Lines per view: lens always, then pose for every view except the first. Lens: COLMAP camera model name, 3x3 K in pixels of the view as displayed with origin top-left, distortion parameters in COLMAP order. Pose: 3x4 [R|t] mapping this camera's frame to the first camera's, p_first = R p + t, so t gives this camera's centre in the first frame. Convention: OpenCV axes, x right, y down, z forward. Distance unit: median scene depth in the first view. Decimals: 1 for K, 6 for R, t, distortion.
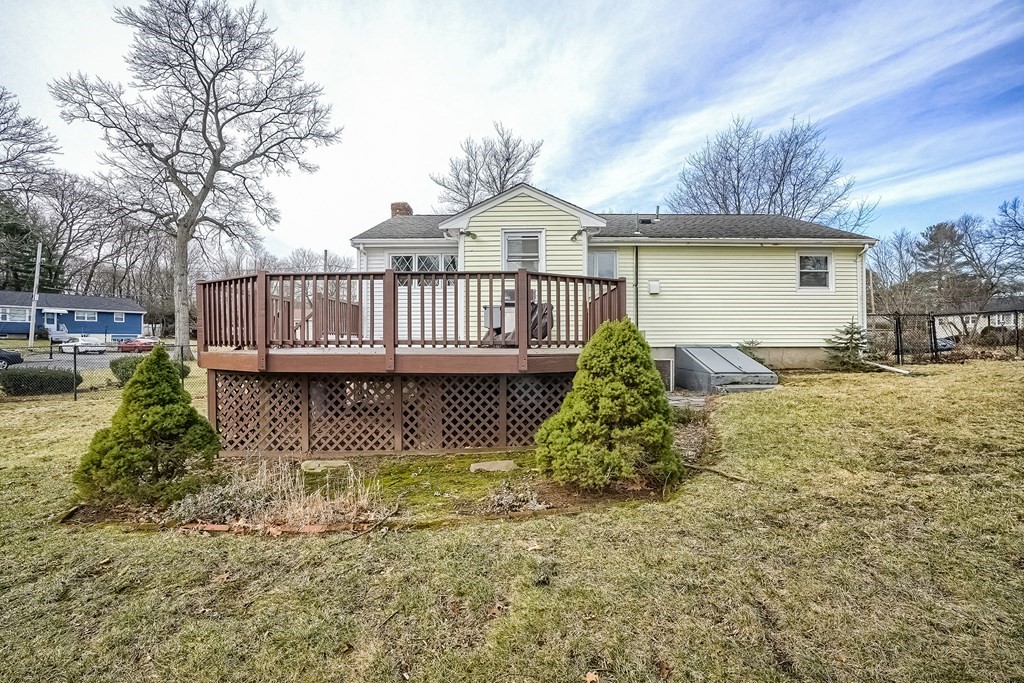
lens RADIAL K [[496.9, 0, 534.1], [0, 496.9, 336.7], [0, 0, 1]] dist [-0.046306, 0.000472]
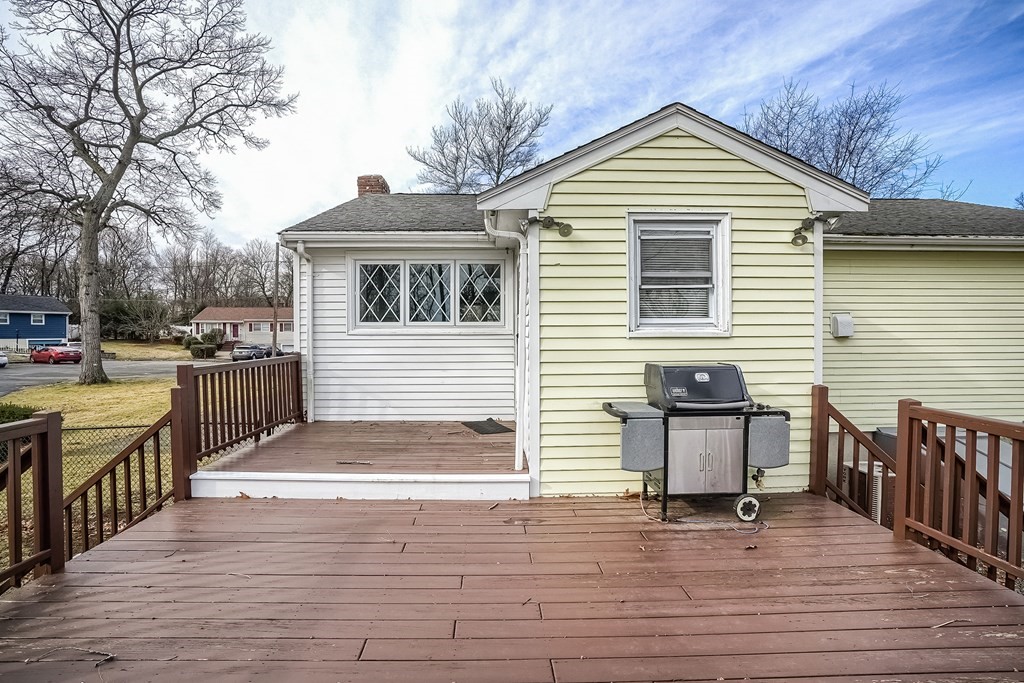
lens RADIAL K [[474.7, 0, 508.5], [0, 474.7, 330.6], [0, 0, 1]] dist [-0.058067, 0.013825]
pose [[0.999528, 0.000584, 0.030707, -0.066378], [-0.001092, 0.999863, 0.016538, -0.046398], [-0.030694, -0.016563, 0.999392, 0.225382]]
